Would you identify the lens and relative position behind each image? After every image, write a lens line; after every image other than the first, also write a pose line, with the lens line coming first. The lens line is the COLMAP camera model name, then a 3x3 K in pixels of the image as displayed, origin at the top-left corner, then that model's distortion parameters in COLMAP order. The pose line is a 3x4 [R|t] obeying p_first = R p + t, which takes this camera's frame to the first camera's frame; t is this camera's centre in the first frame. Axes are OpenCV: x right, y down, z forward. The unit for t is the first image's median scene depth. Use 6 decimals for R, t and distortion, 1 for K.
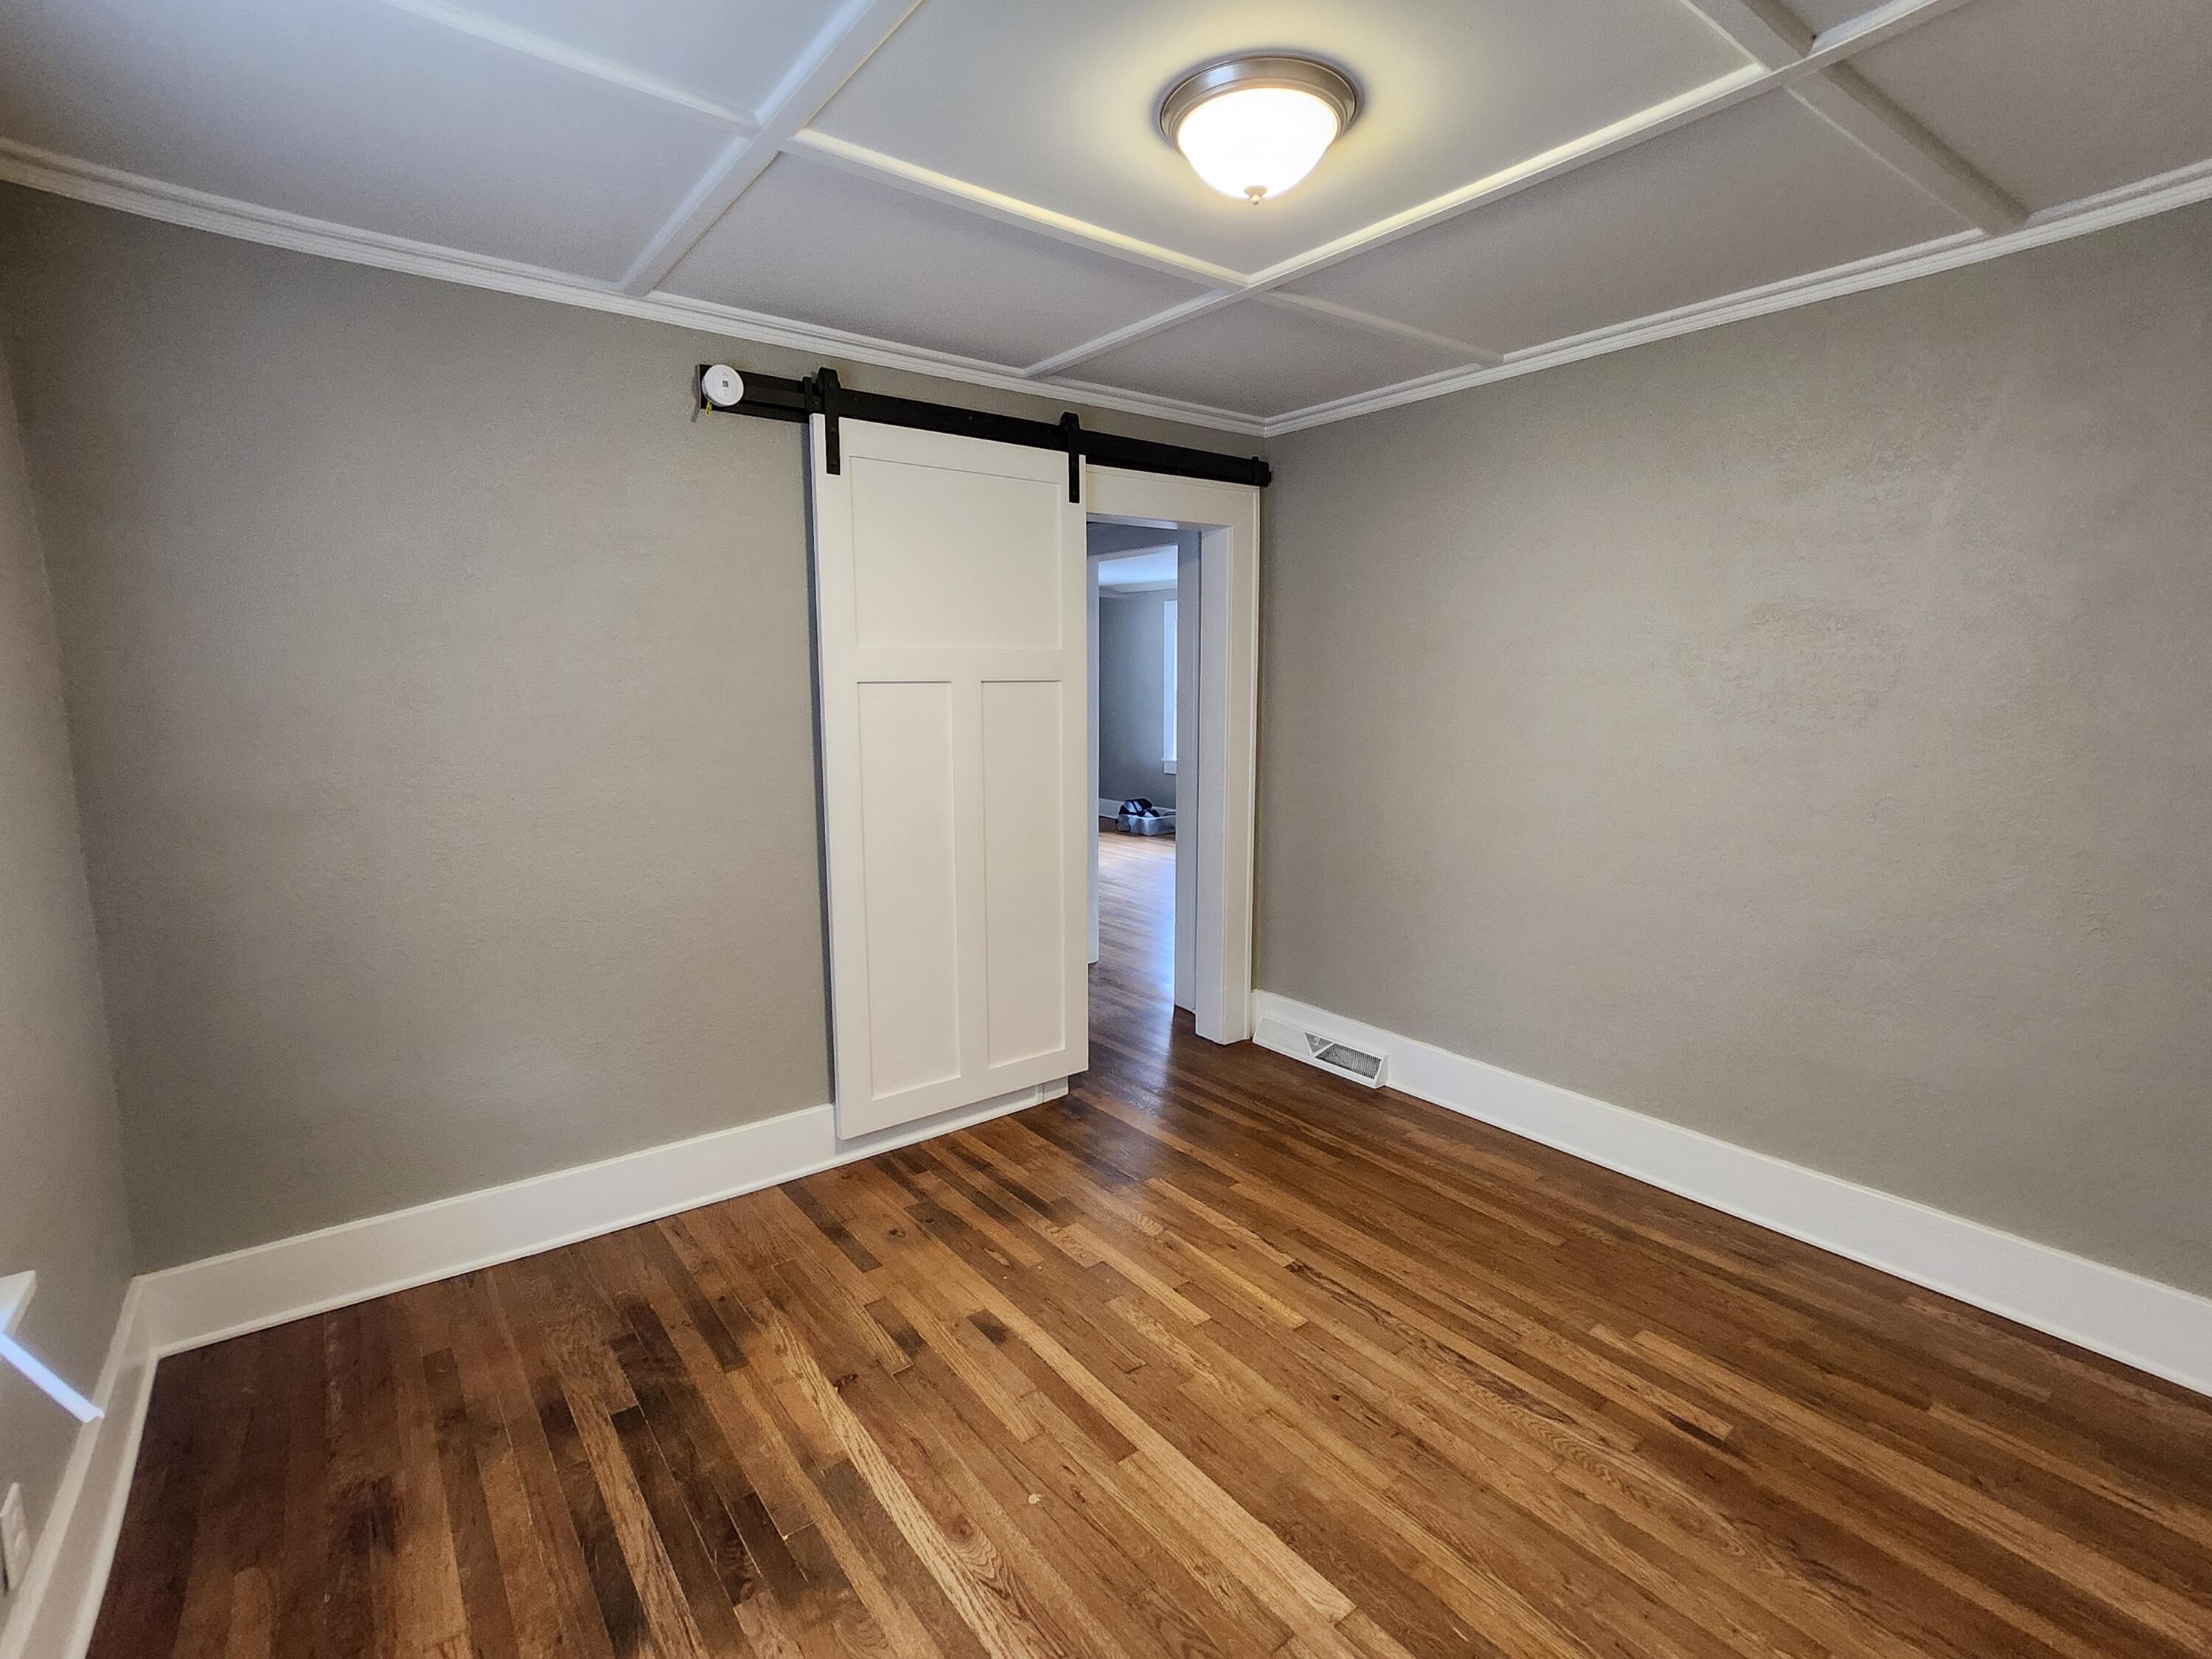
lens RADIAL K [[1042.9, 0, 1105.5], [0, 1042.9, 829.6], [0, 0, 1]] dist [-0.004548, -0.000340]
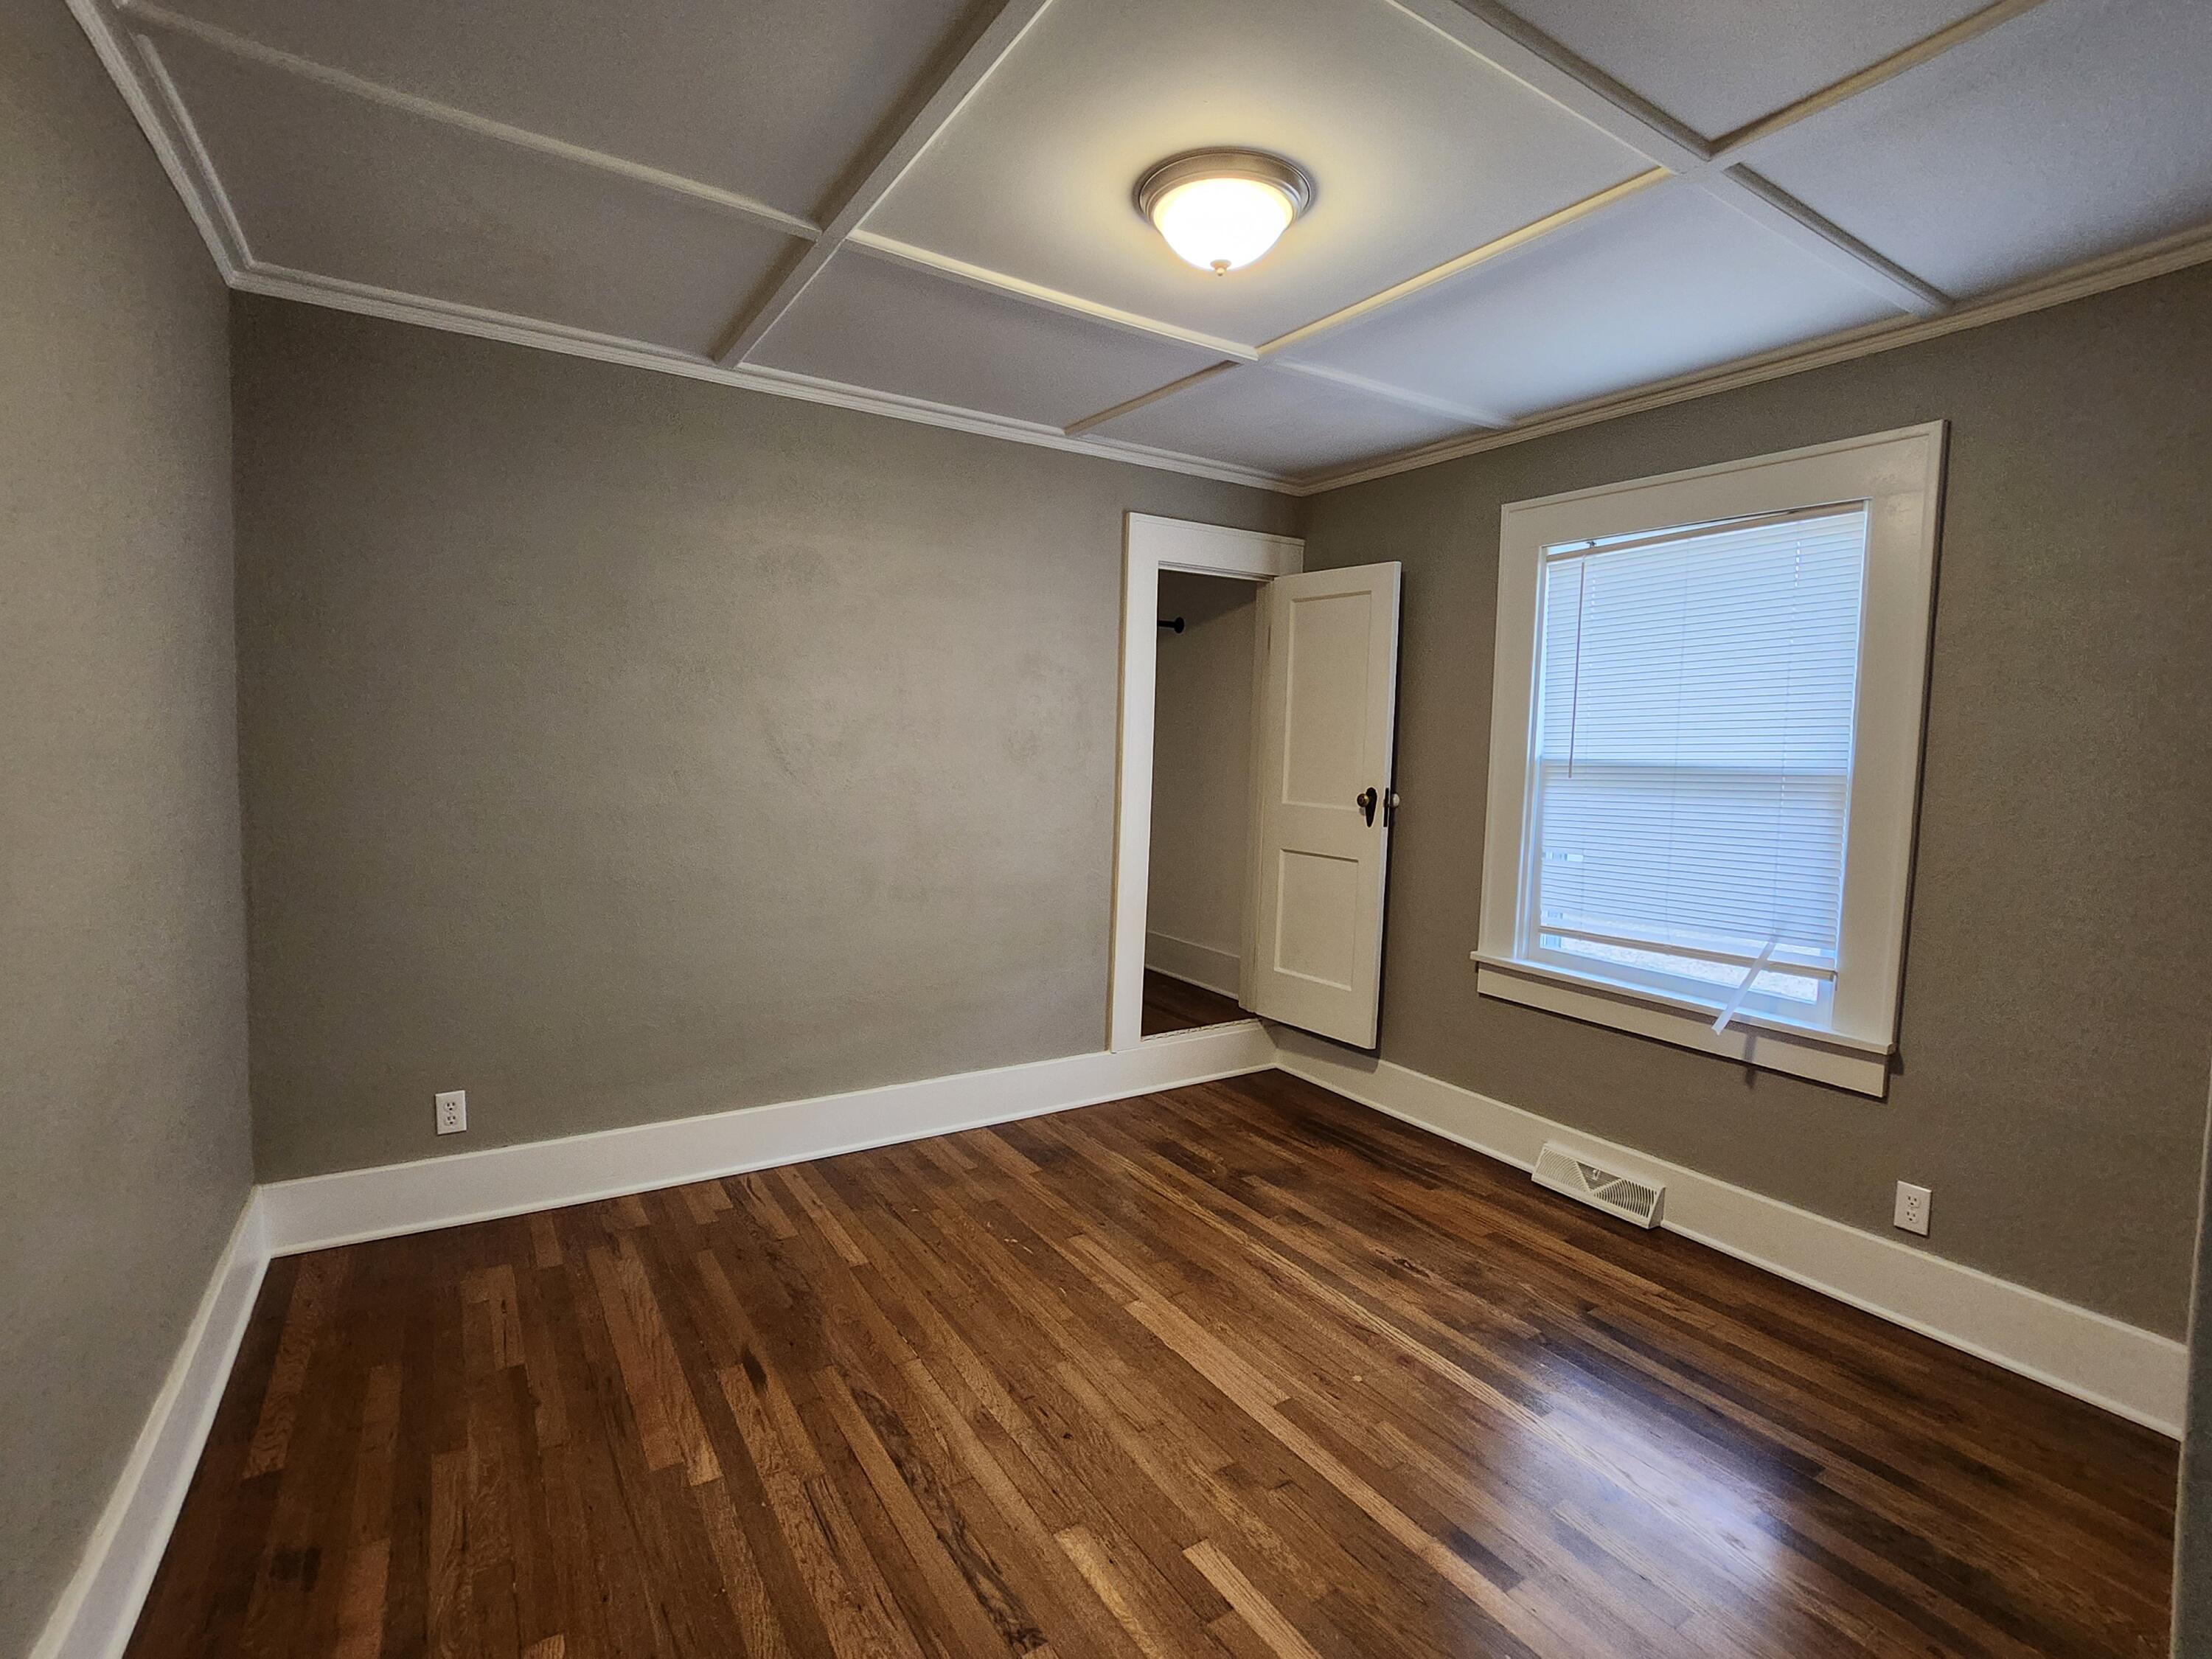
lens RADIAL K [[1042.9, 0, 1108.8], [0, 1042.9, 809.3], [0, 0, 1]] dist [-0.004548, -0.000340]
pose [[-0.996265, -0.035635, 0.078656, 0.129258], [-0.018634, 0.978137, 0.207124, -0.216339], [-0.084318, 0.204884, -0.975148, 1.818578]]
